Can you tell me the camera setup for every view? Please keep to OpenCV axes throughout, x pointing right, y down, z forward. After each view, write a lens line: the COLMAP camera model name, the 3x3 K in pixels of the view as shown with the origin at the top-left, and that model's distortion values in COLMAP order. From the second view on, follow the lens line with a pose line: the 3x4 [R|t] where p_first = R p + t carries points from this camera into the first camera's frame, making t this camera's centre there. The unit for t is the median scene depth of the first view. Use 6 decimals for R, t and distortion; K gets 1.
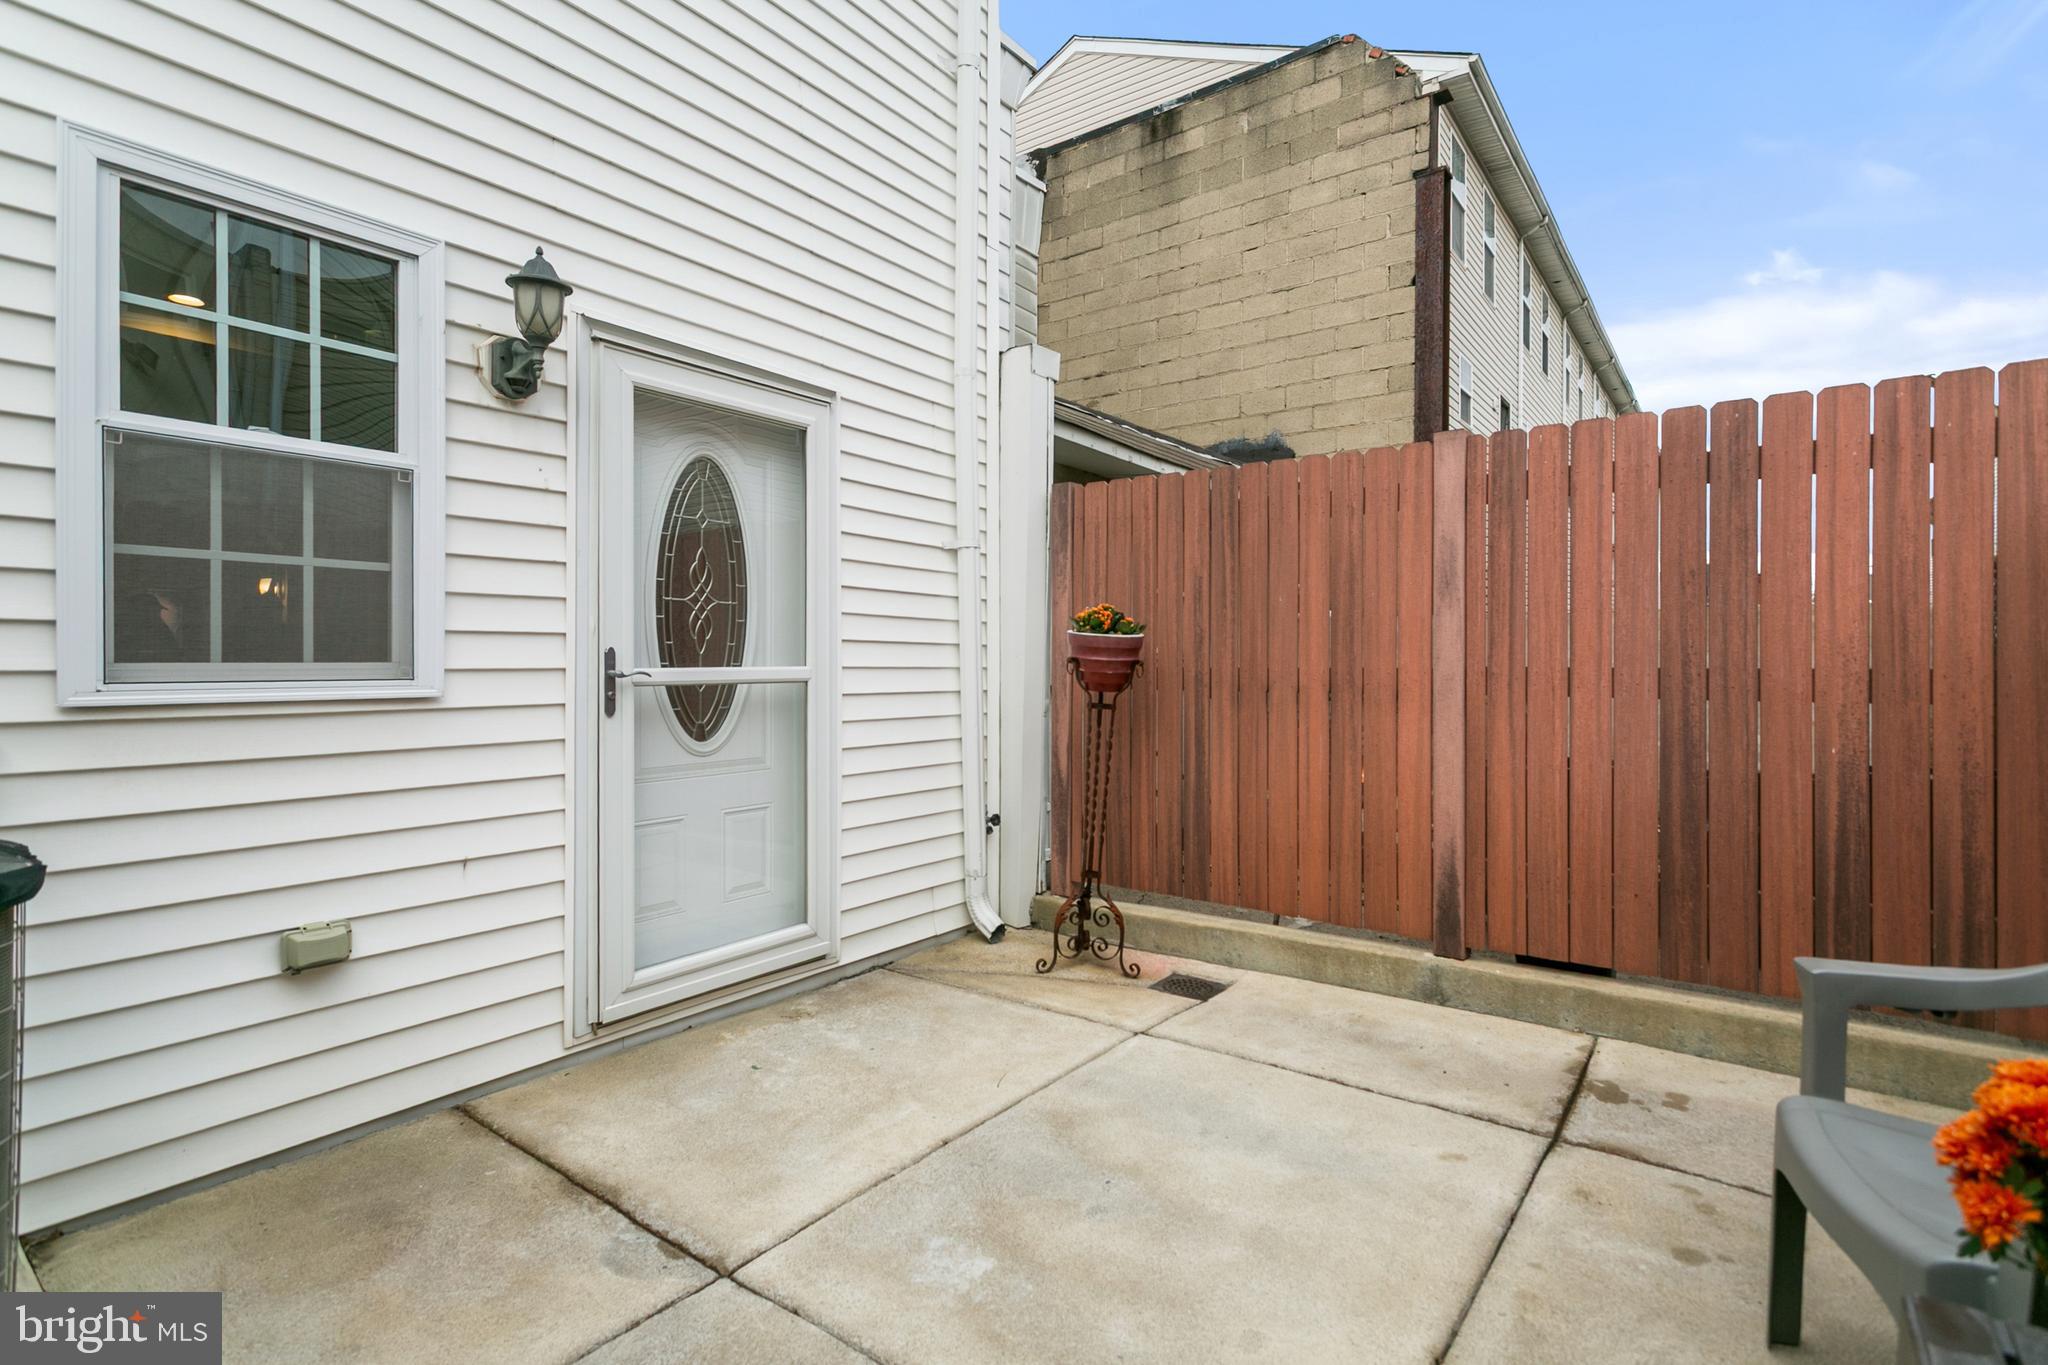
lens RADIAL K [[980.9, 0, 1026.0], [0, 980.9, 676.6], [0, 0, 1]] dist [0.006378, -0.000048]
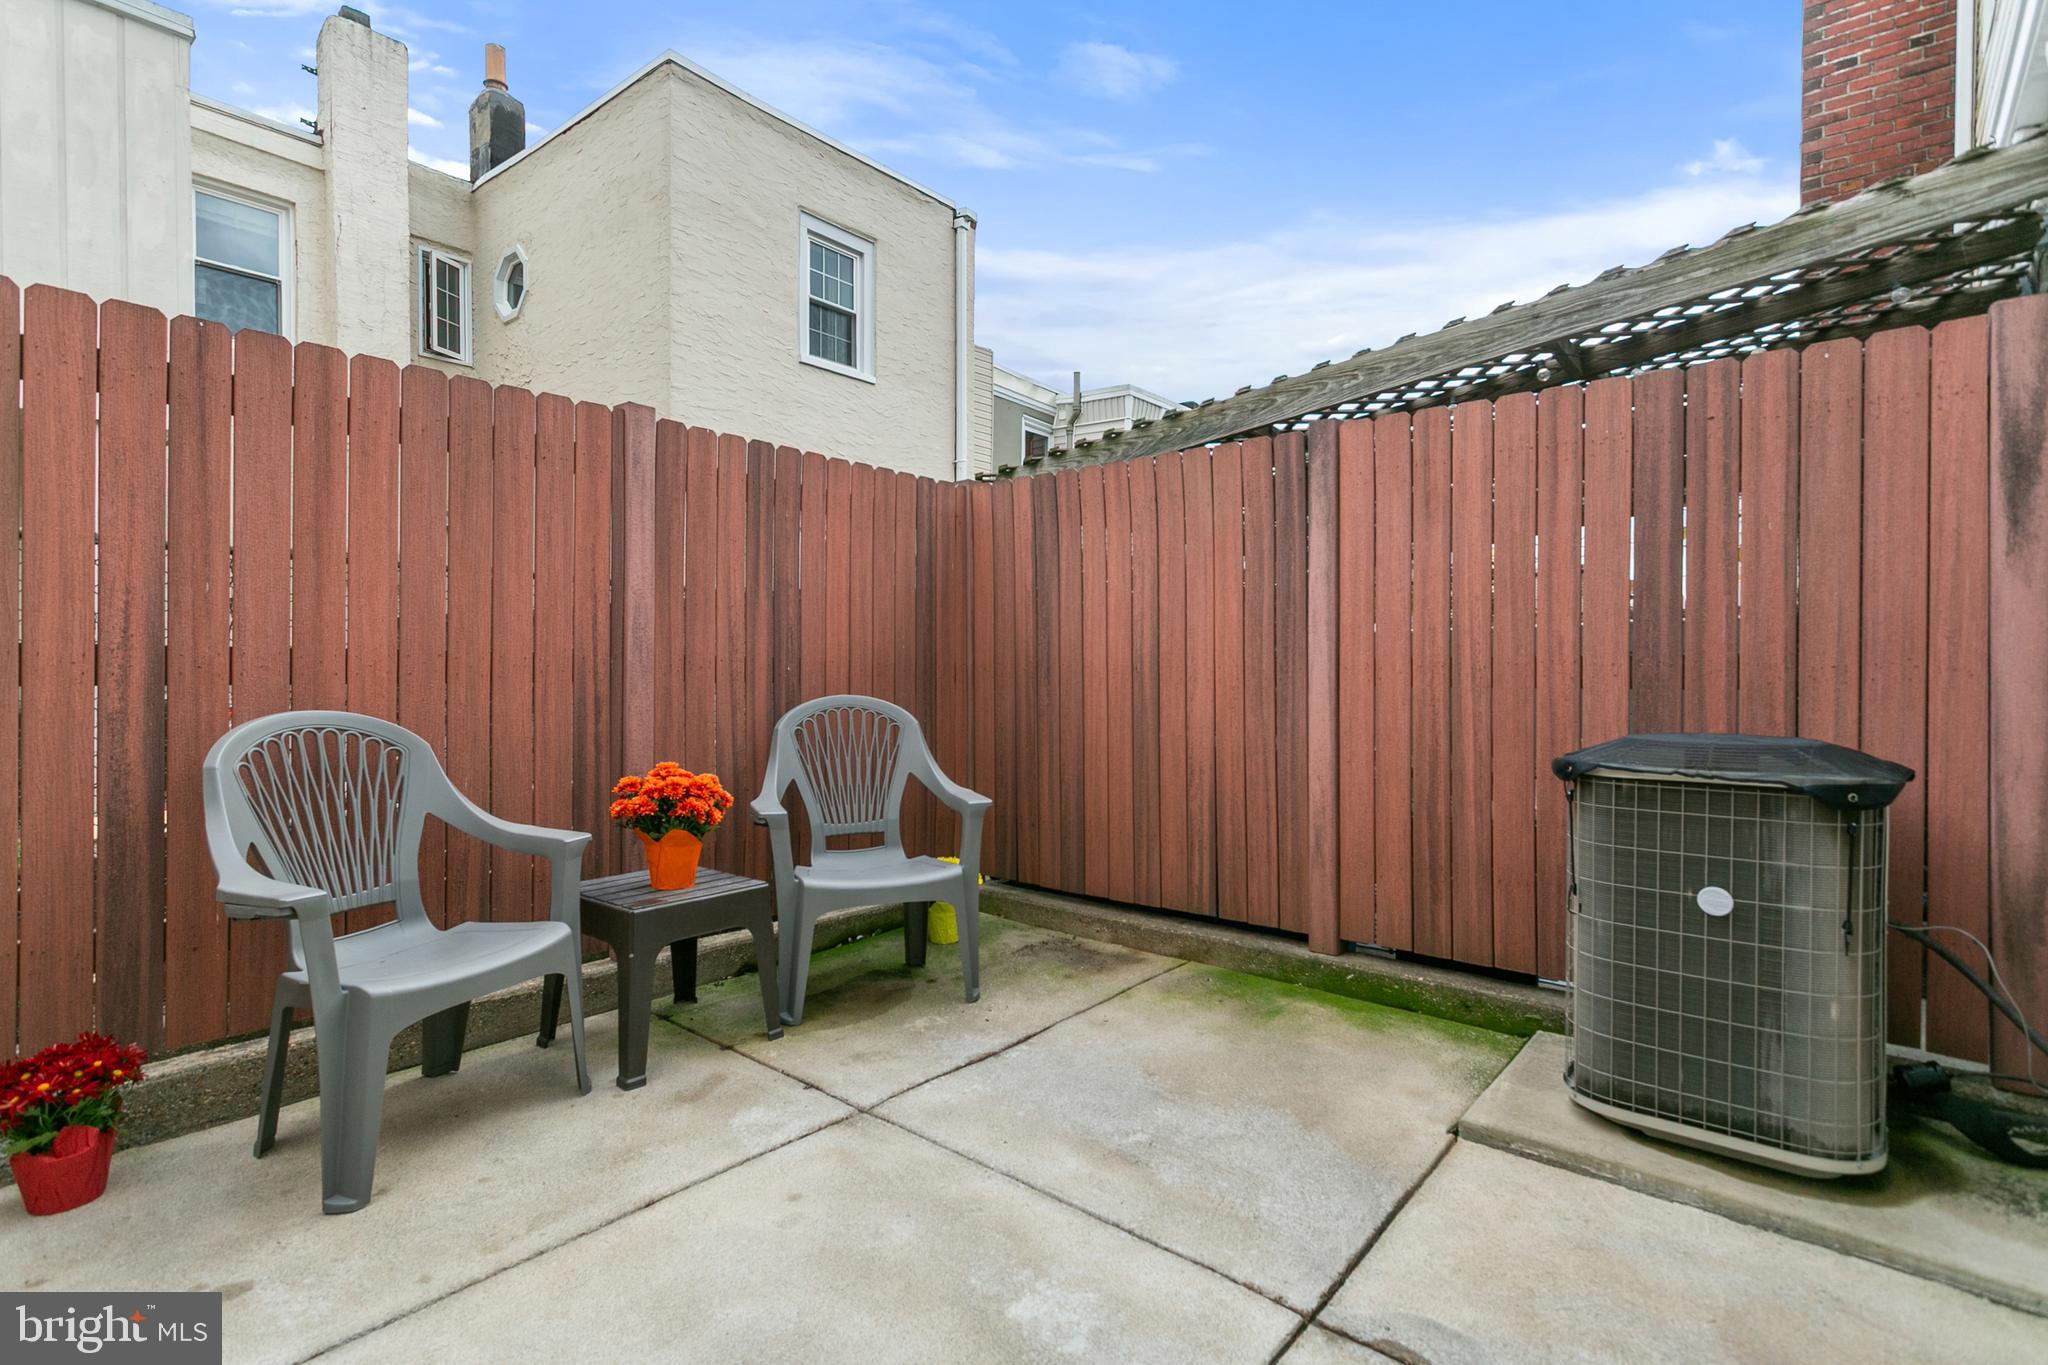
lens RADIAL K [[980.9, 0, 1022.5], [0, 980.9, 676.4], [0, 0, 1]] dist [0.006378, -0.000048]
pose [[-0.998272, 0.006882, 0.058366, -0.102060], [0.007067, 0.999971, 0.002975, 0.024624], [-0.058344, 0.003383, -0.998291, 1.882179]]
